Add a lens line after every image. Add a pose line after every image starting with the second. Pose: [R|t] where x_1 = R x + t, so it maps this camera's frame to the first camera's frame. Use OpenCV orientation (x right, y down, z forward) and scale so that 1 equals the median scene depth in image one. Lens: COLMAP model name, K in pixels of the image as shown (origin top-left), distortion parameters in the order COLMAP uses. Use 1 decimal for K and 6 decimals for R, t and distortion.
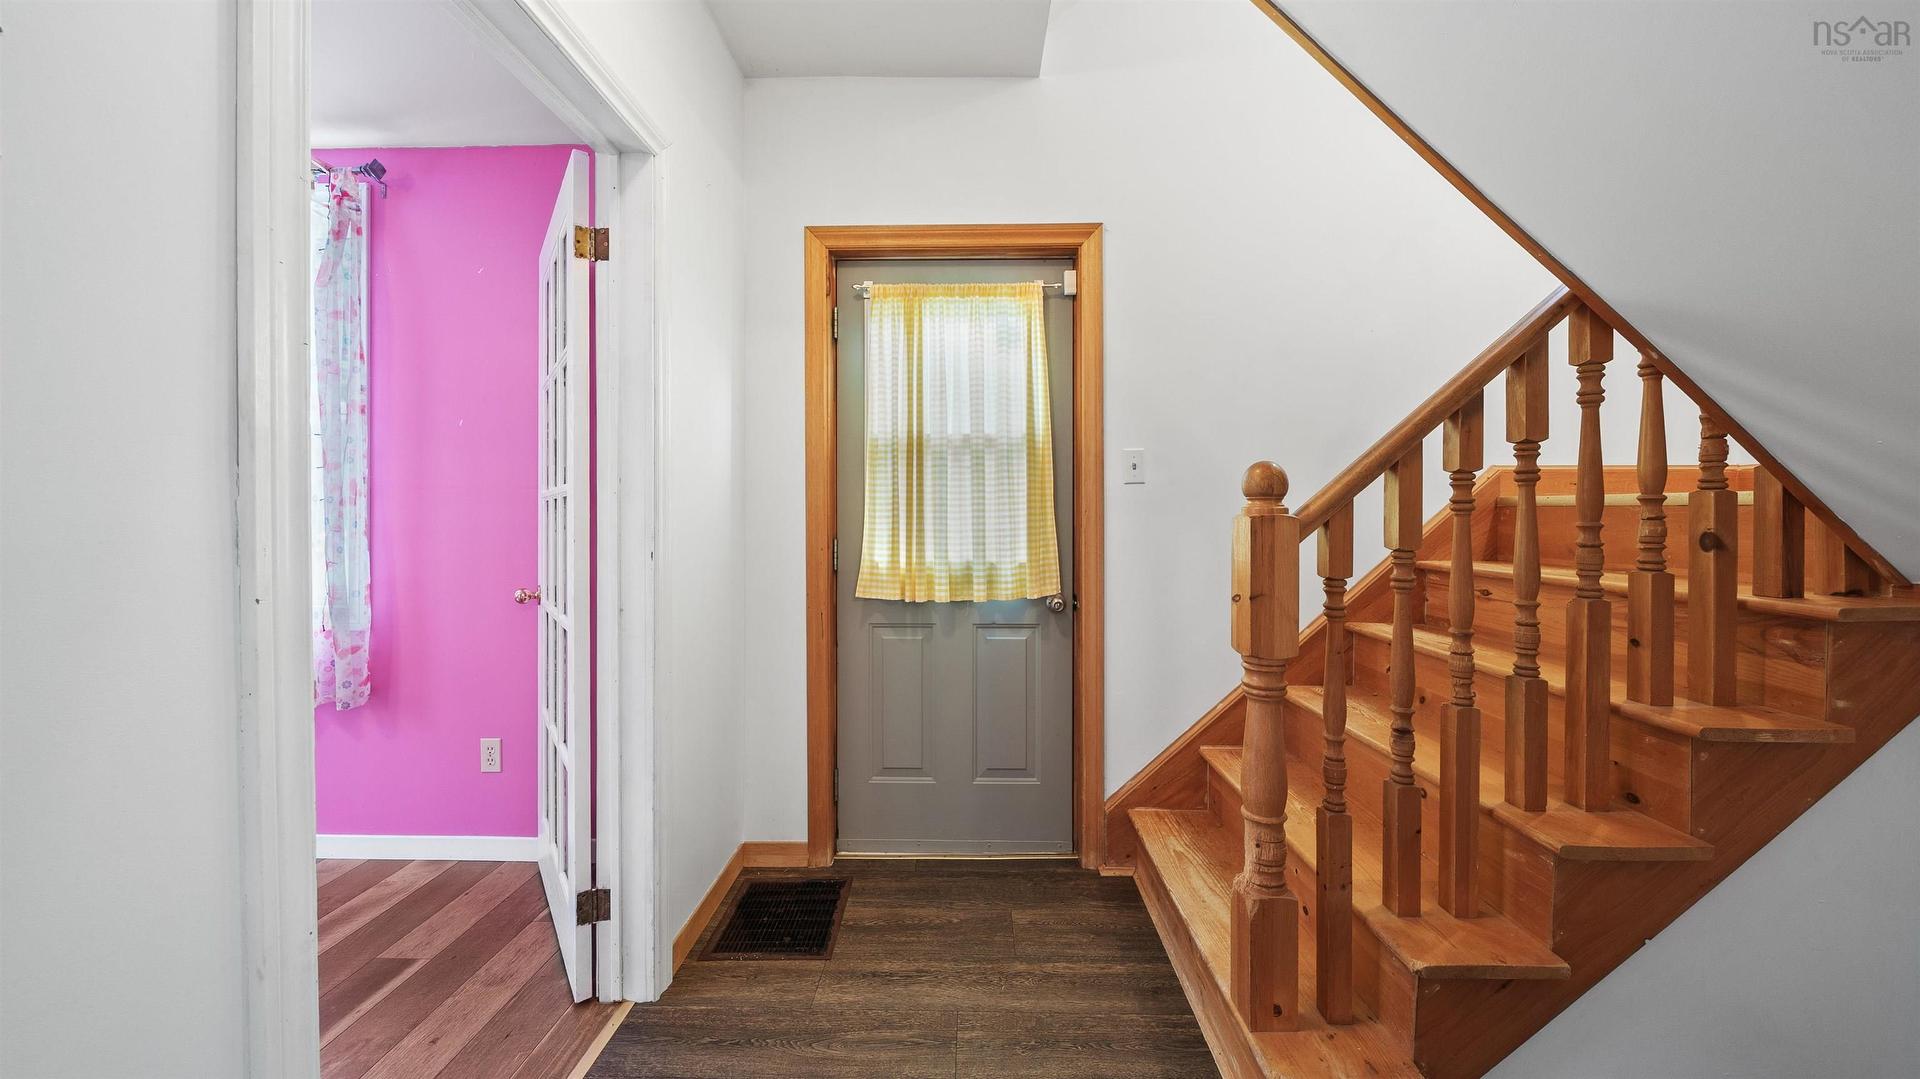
lens RADIAL K [[665.6, 0, 967.3], [0, 665.6, 523.3], [0, 0, 1]] dist [-0.007184, 0.000291]
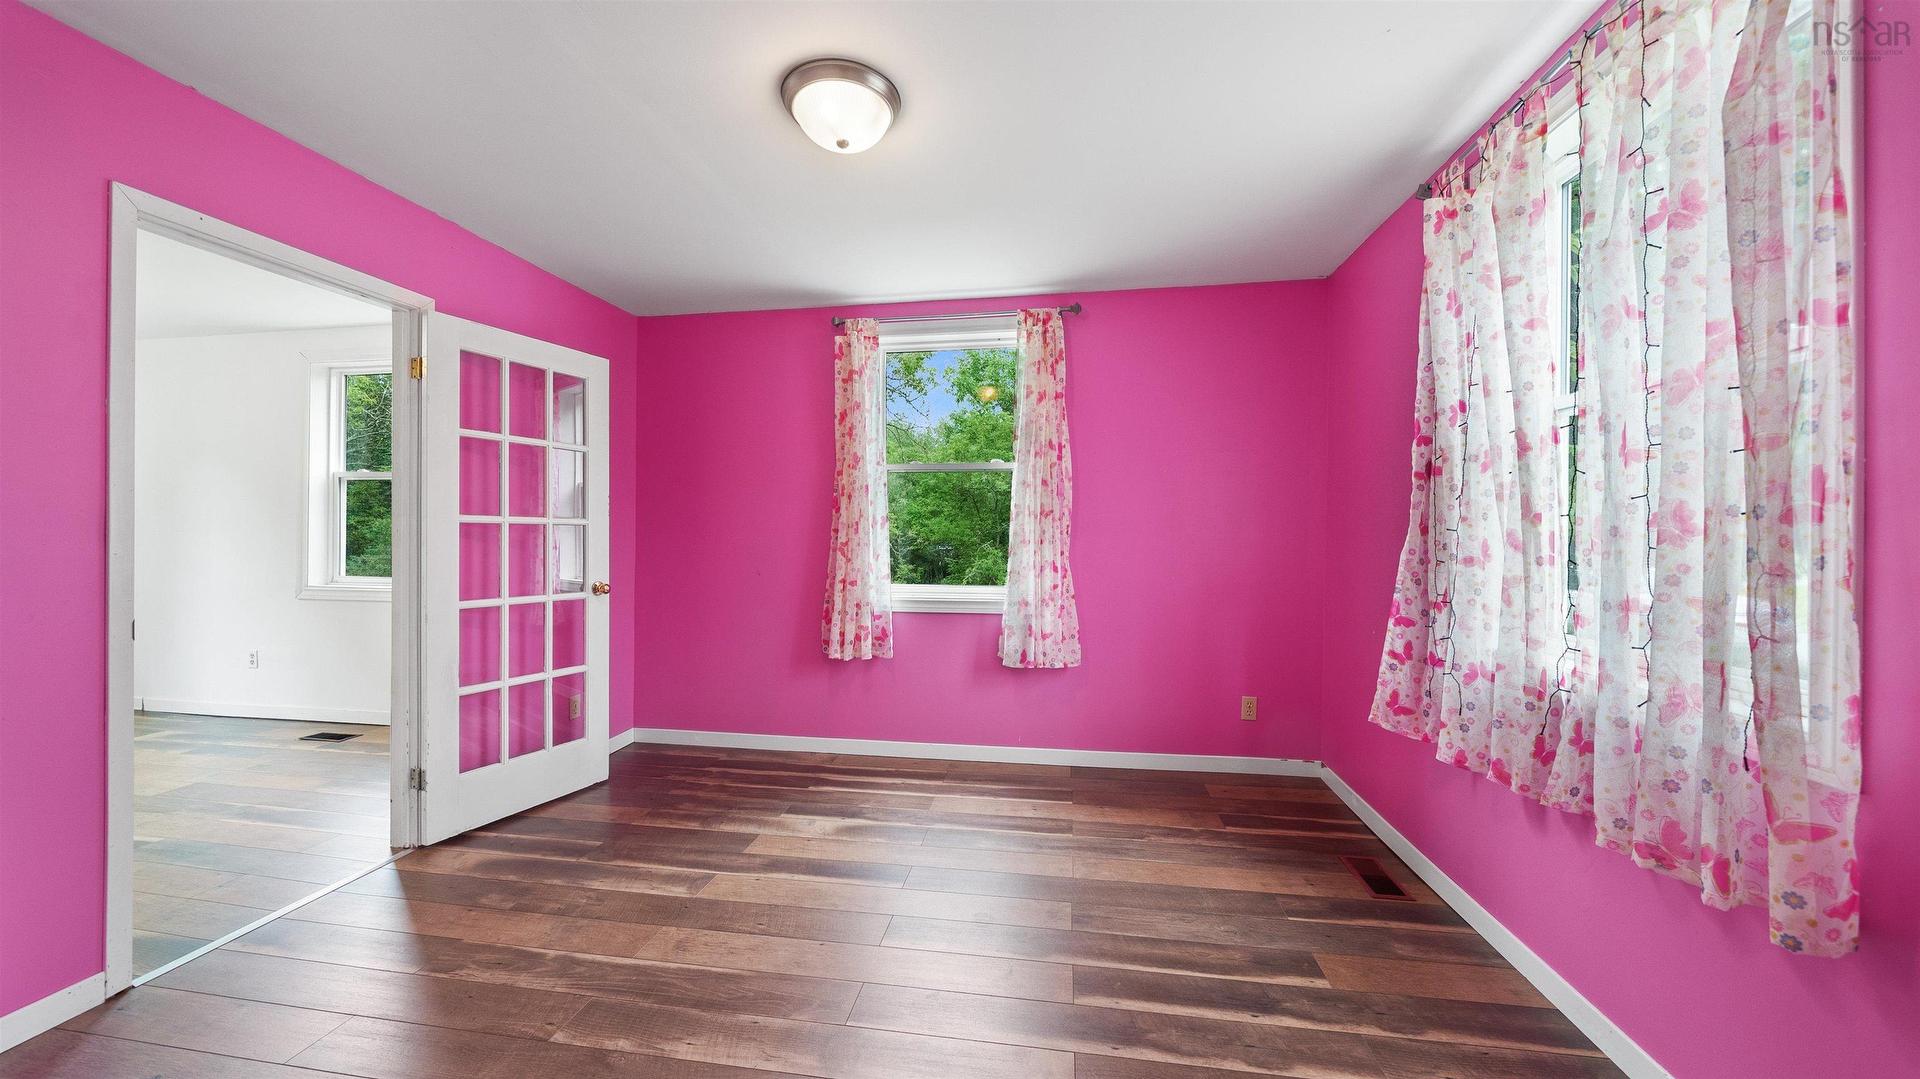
lens RADIAL K [[665.6, 0, 964.5], [0, 665.6, 535.6], [0, 0, 1]] dist [-0.007184, 0.000291]
pose [[-0.131368, -0.003928, -0.991326, -0.376911], [-0.008770, 0.999958, -0.002800, -0.011154], [0.991295, 0.008326, -0.131397, 0.451515]]
